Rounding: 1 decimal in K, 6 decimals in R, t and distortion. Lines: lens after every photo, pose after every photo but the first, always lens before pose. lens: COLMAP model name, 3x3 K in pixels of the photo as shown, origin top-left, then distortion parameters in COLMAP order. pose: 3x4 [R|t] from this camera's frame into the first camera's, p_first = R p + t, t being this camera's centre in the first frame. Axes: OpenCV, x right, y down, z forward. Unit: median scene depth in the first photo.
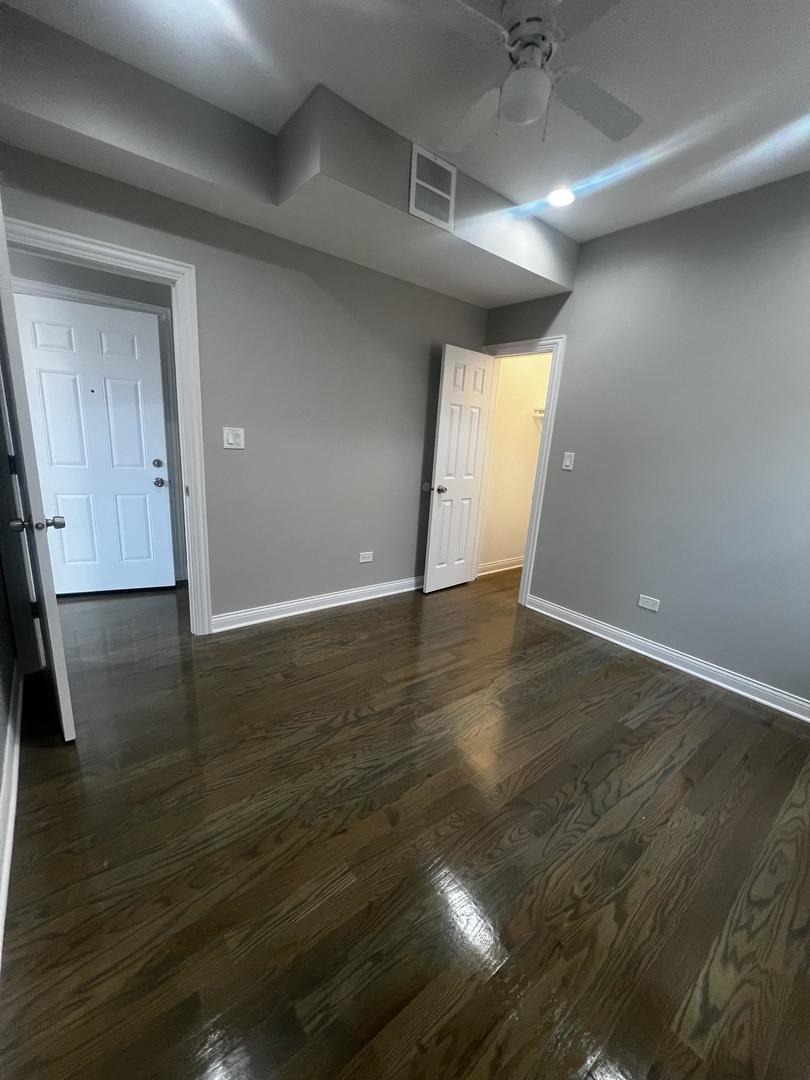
lens RADIAL K [[431.2, 0, 409.3], [0, 431.2, 543.2], [0, 0, 1]] dist [-0.000526, 0.001282]
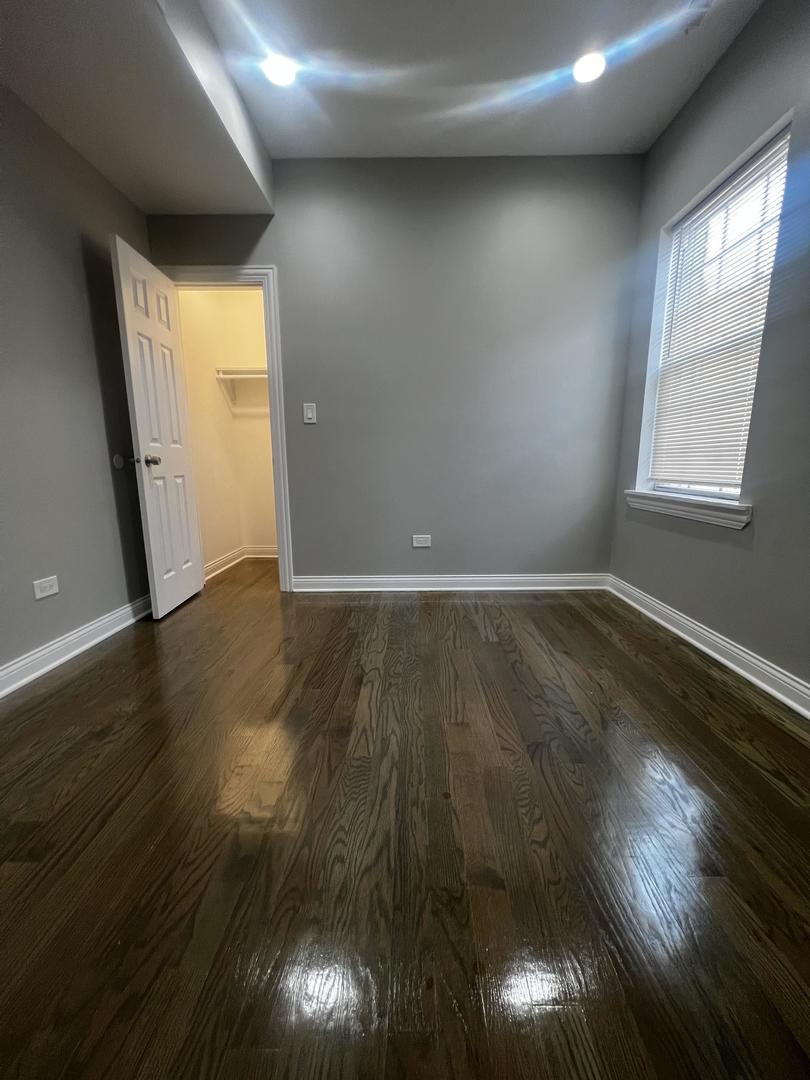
lens RADIAL K [[431.2, 0, 409.1], [0, 431.2, 539.6], [0, 0, 1]] dist [-0.000526, 0.001282]
pose [[0.625097, -0.208399, 0.752212, -0.234827], [0.237472, 0.968792, 0.071060, 0.049518], [-0.743546, 0.134210, 0.655078, 0.309313]]
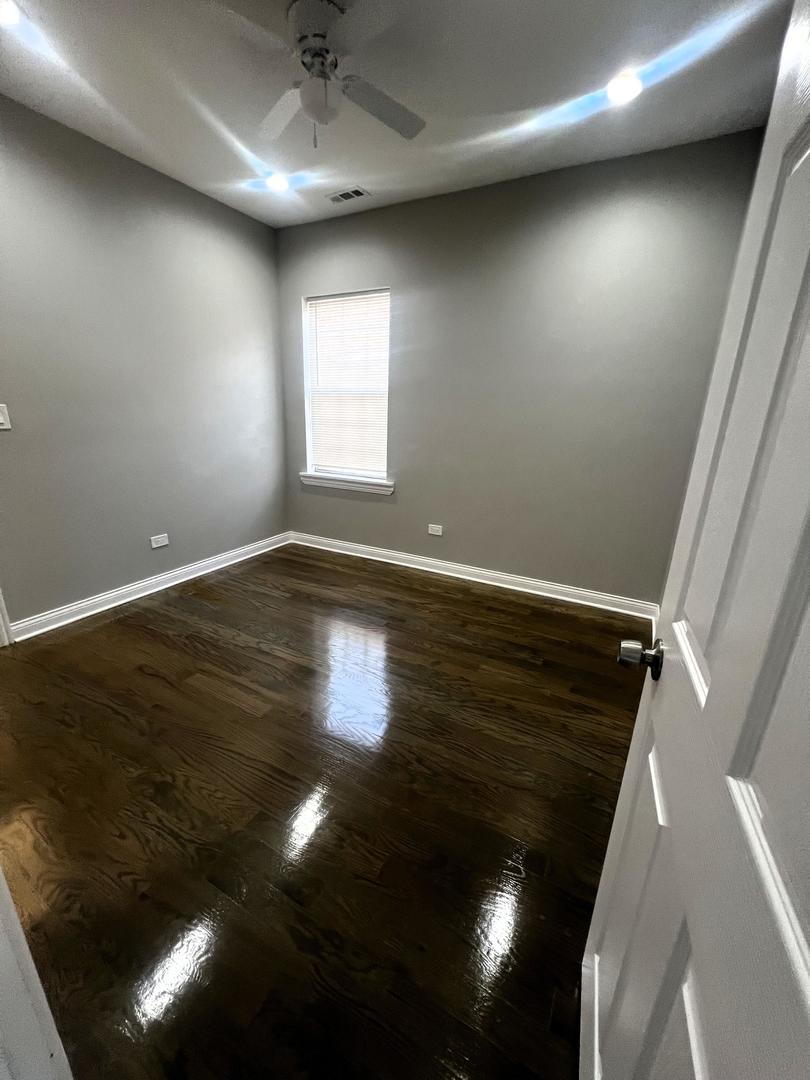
lens RADIAL K [[431.2, 0, 408.8], [0, 431.2, 536.8], [0, 0, 1]] dist [-0.000526, 0.001282]
pose [[-0.394909, -0.334901, 0.855505, -0.570711], [0.174620, 0.886855, 0.427780, -0.208443], [-0.901973, 0.318322, -0.291746, 0.692912]]
